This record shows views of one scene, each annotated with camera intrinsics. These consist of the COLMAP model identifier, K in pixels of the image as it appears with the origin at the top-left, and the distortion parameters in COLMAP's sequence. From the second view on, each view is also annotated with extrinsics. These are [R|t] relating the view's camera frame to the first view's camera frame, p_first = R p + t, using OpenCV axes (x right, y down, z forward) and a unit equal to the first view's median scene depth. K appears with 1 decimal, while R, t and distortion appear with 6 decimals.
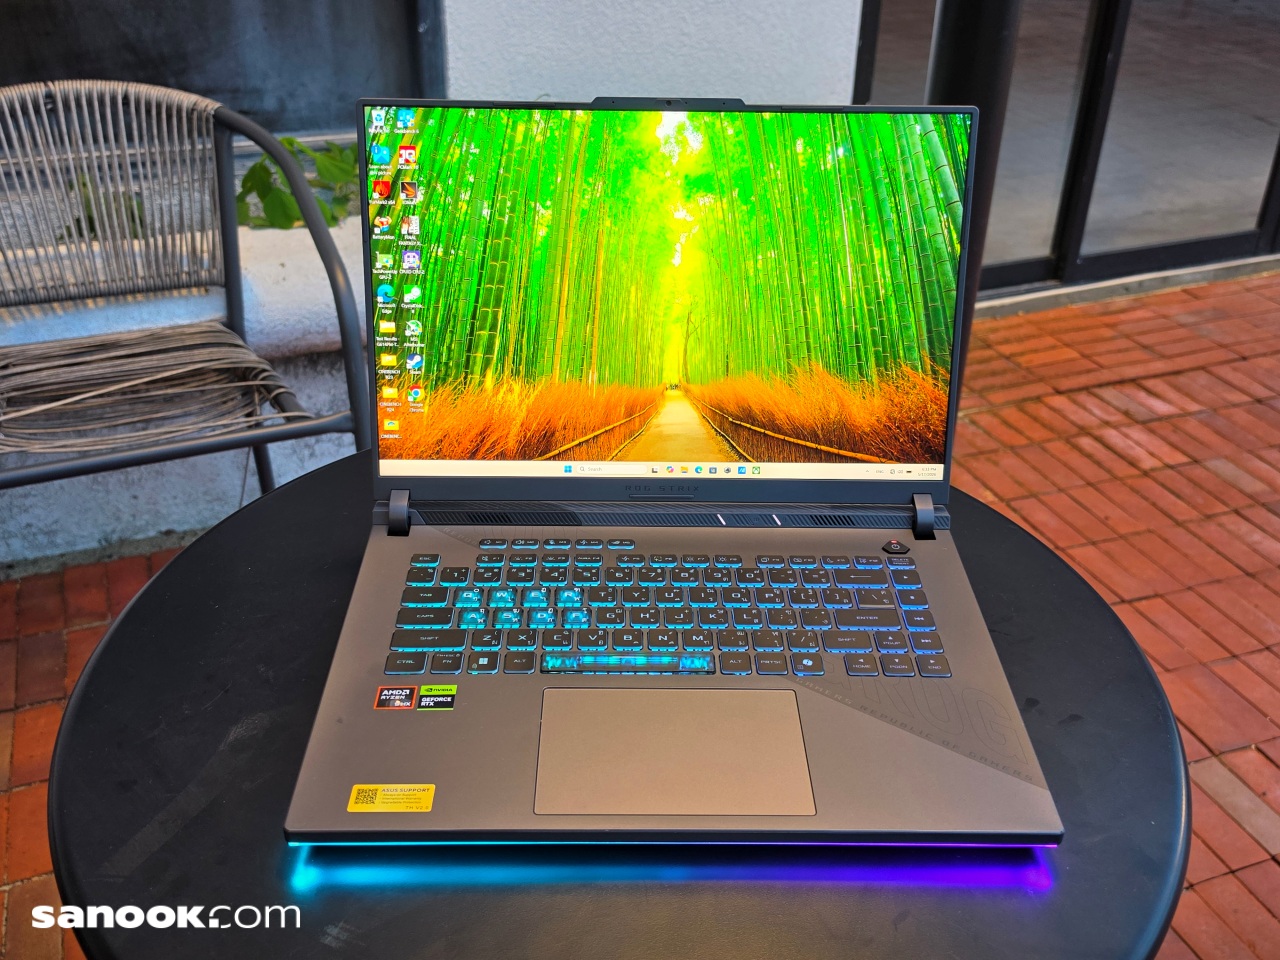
lens RADIAL K [[1328.2, 0, 640.0], [0, 1328.2, 480.0], [0, 0, 1]] dist [0.245438, -0.475198]
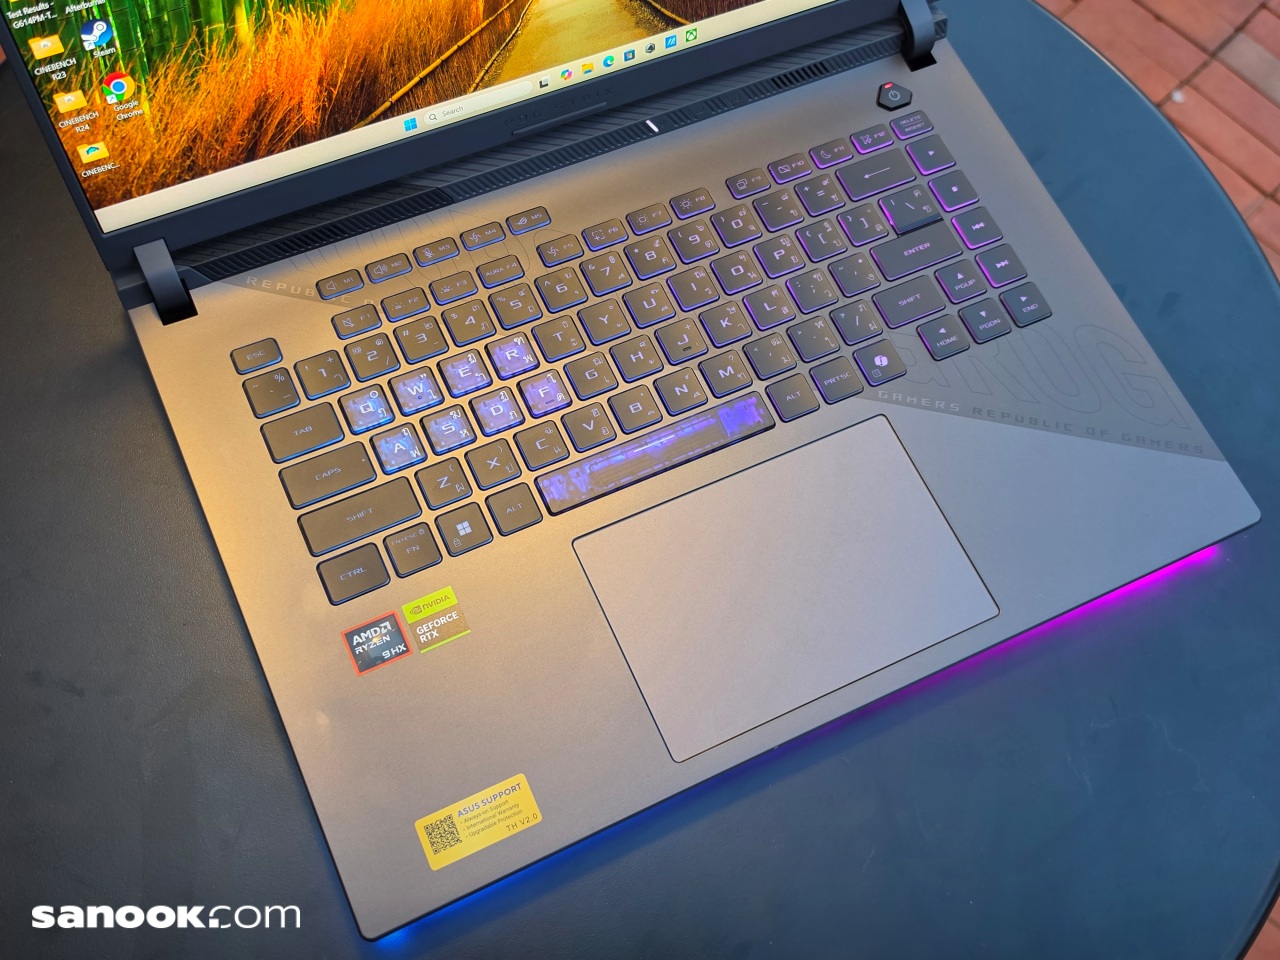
lens RADIAL K [[1328.2, 0, 640.0], [0, 1328.2, 480.0], [0, 0, 1]] dist [0.245438, -0.475198]
pose [[0.903898, -0.361267, 0.229031, -0.161227], [0.149410, 0.768363, 0.622330, -0.253752], [-0.400806, -0.528303, 0.748499, 0.424627]]
